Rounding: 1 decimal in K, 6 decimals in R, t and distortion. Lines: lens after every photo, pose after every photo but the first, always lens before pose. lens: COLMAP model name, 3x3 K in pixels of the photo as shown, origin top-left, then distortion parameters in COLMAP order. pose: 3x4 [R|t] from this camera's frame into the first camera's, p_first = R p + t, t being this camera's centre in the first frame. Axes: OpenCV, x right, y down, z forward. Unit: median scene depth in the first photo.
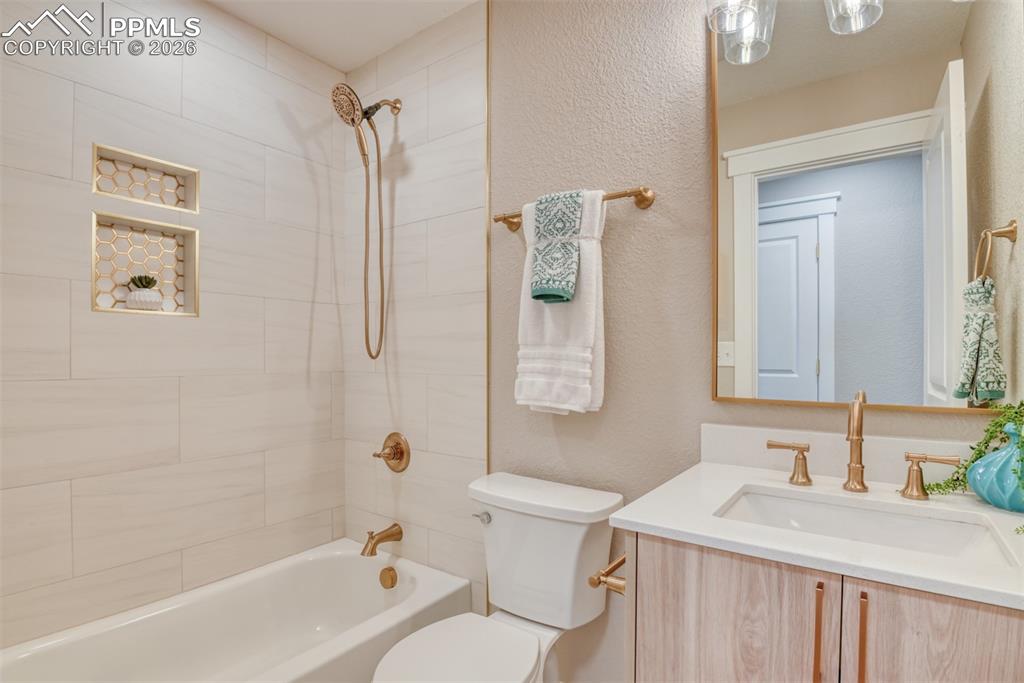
lens RADIAL K [[511.0, 0, 511.1], [0, 511.0, 346.8], [0, 0, 1]] dist [-0.024199, -0.000932]
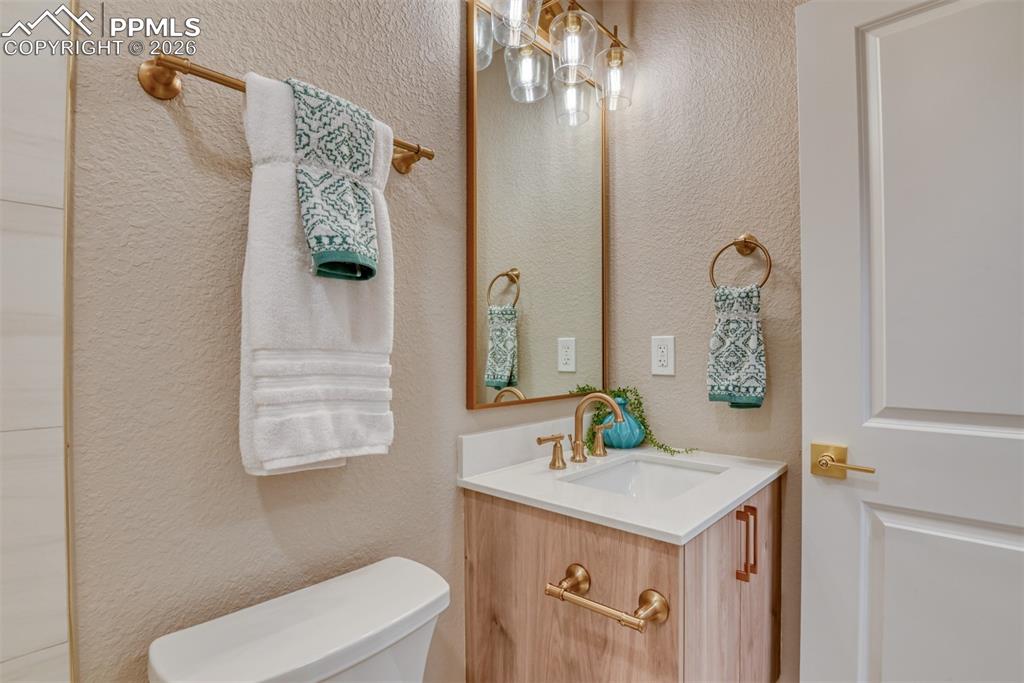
lens RADIAL K [[497.3, 0, 513.5], [0, 497.3, 344.0], [0, 0, 1]] dist [-0.027222, -0.000786]
pose [[0.102722, 0.006798, 0.994687, -0.460787], [-0.012907, 0.999902, -0.005501, -0.010956], [-0.994626, -0.012273, 0.102799, 0.745685]]
